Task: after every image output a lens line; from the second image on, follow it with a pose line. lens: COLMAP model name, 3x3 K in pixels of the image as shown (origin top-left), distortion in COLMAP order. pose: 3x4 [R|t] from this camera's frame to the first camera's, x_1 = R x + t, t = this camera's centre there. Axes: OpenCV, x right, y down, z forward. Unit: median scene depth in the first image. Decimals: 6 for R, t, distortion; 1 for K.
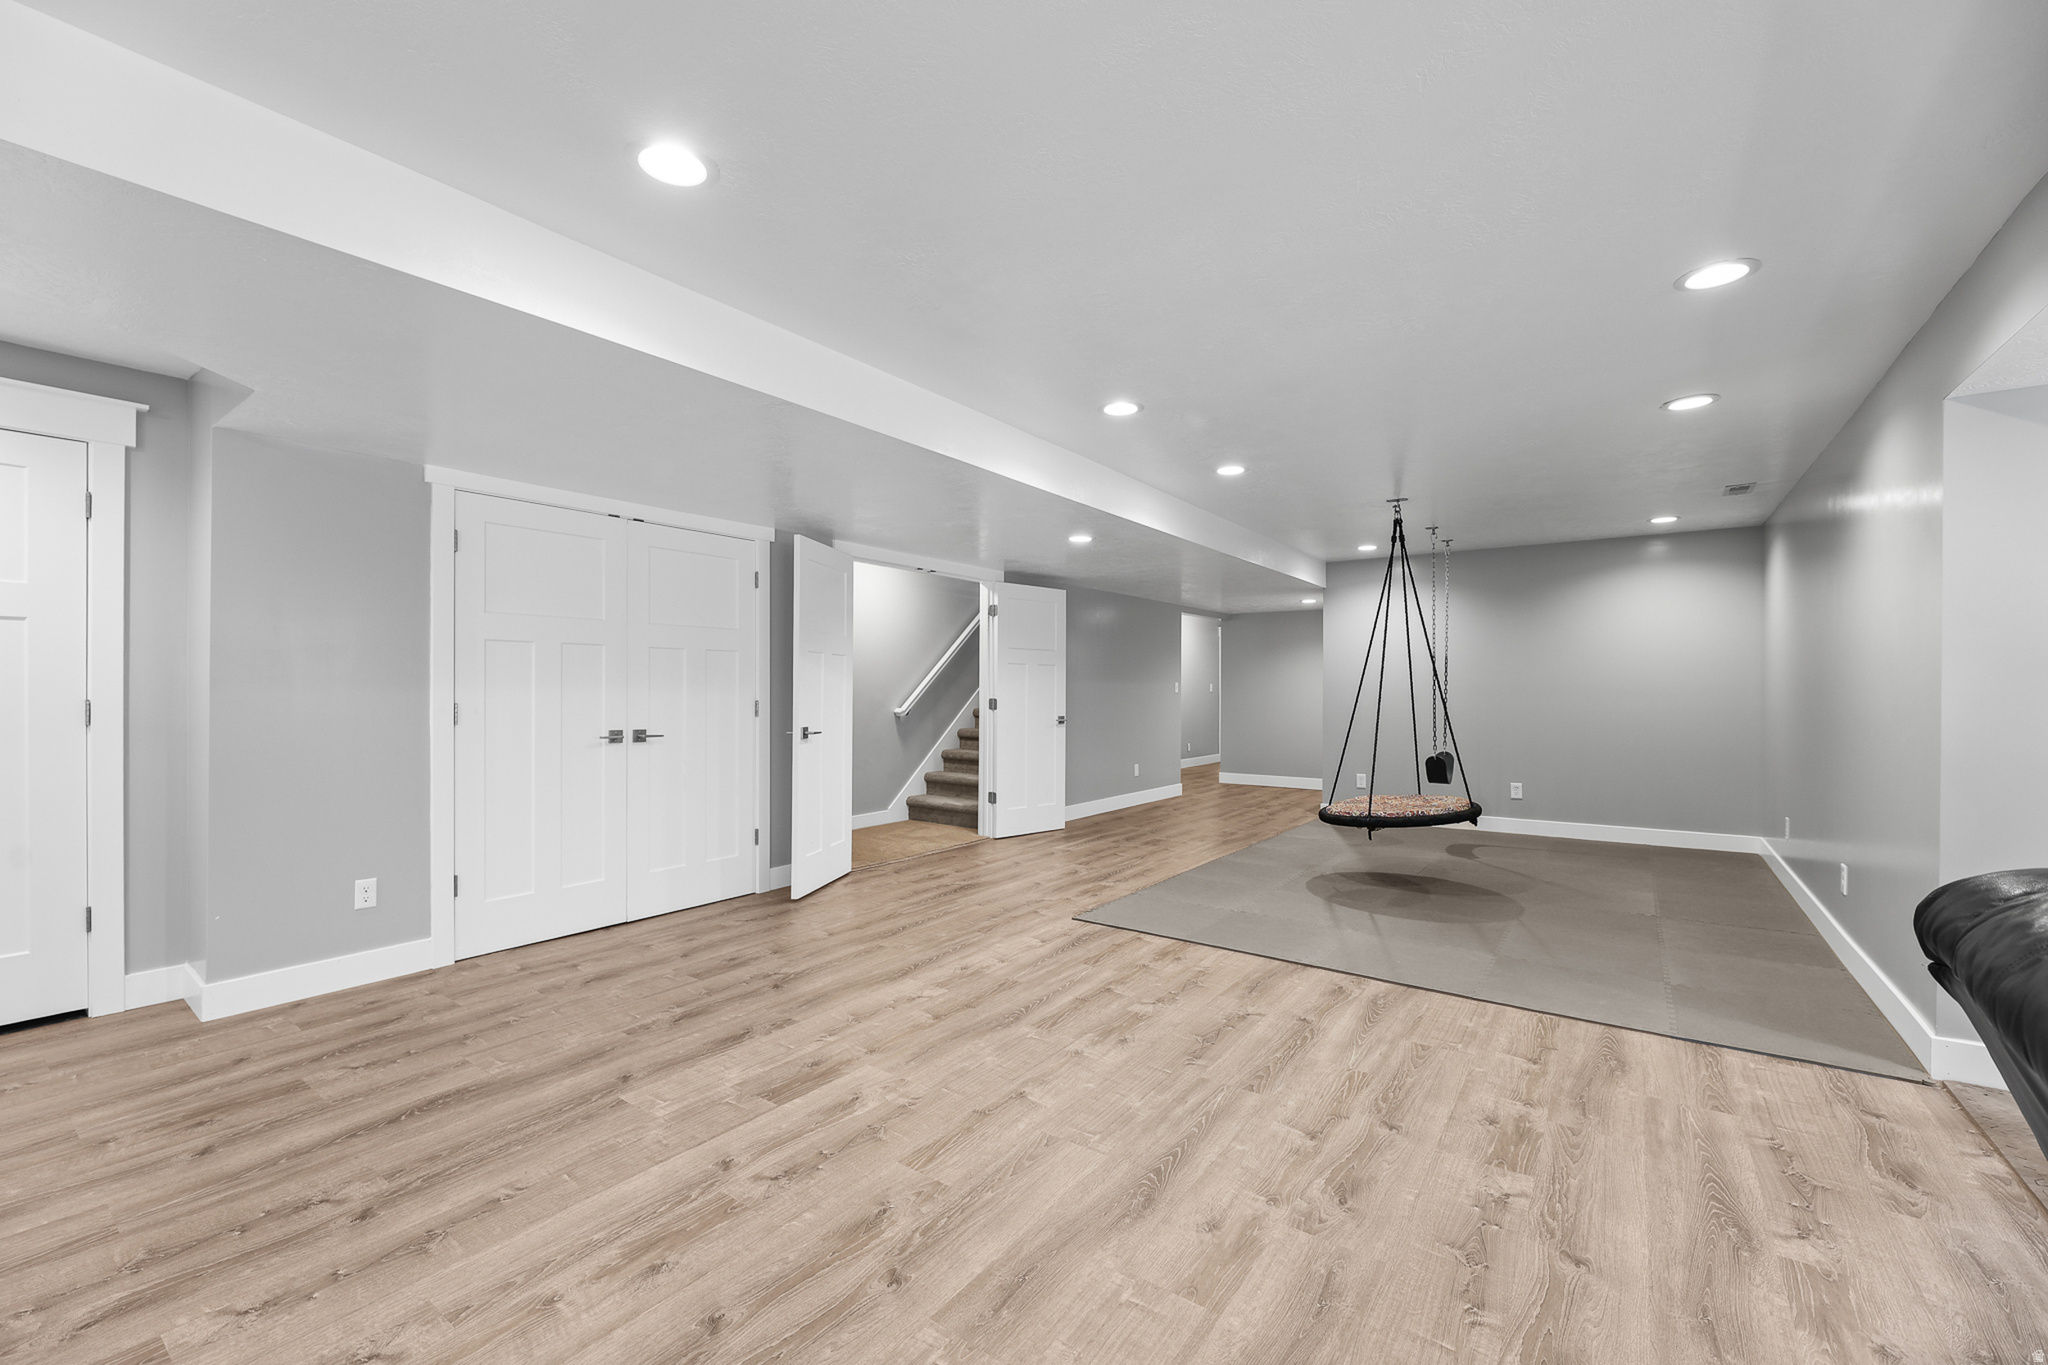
lens RADIAL K [[863.3, 0, 1022.1], [0, 863.3, 684.2], [0, 0, 1]] dist [-0.002133, -0.000611]
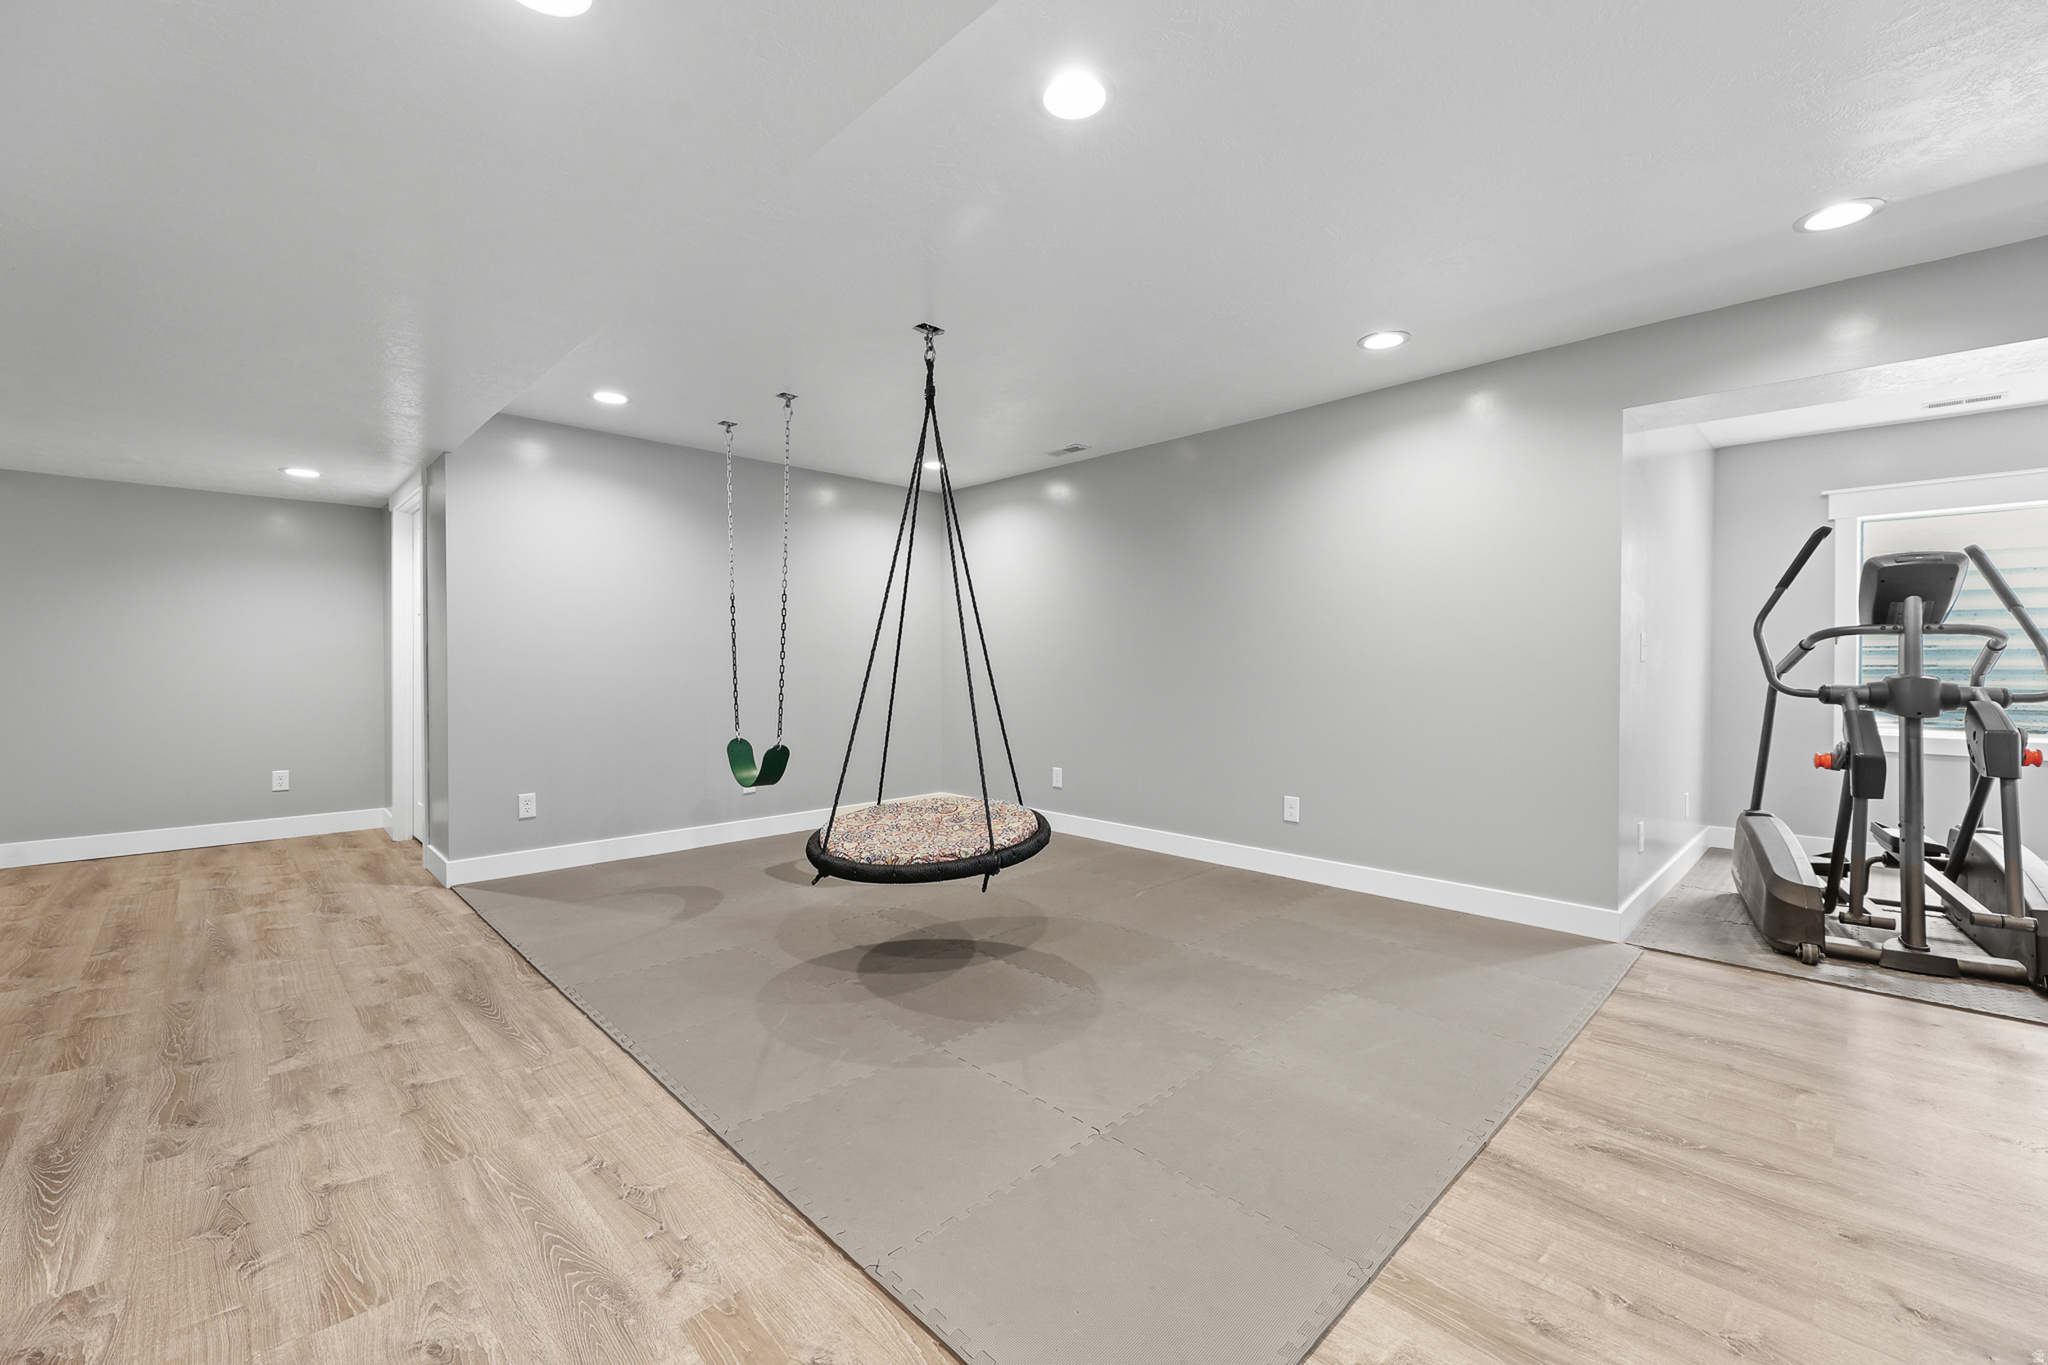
lens RADIAL K [[827.5, 0, 1087.4], [0, 827.5, 676.7], [0, 0, 1]] dist [-0.000373, -0.000266]
pose [[0.154475, -0.018401, 0.987825, -0.296226], [-0.008889, 0.999760, 0.020013, 0.041878], [-0.987957, -0.011872, 0.154275, 1.691055]]
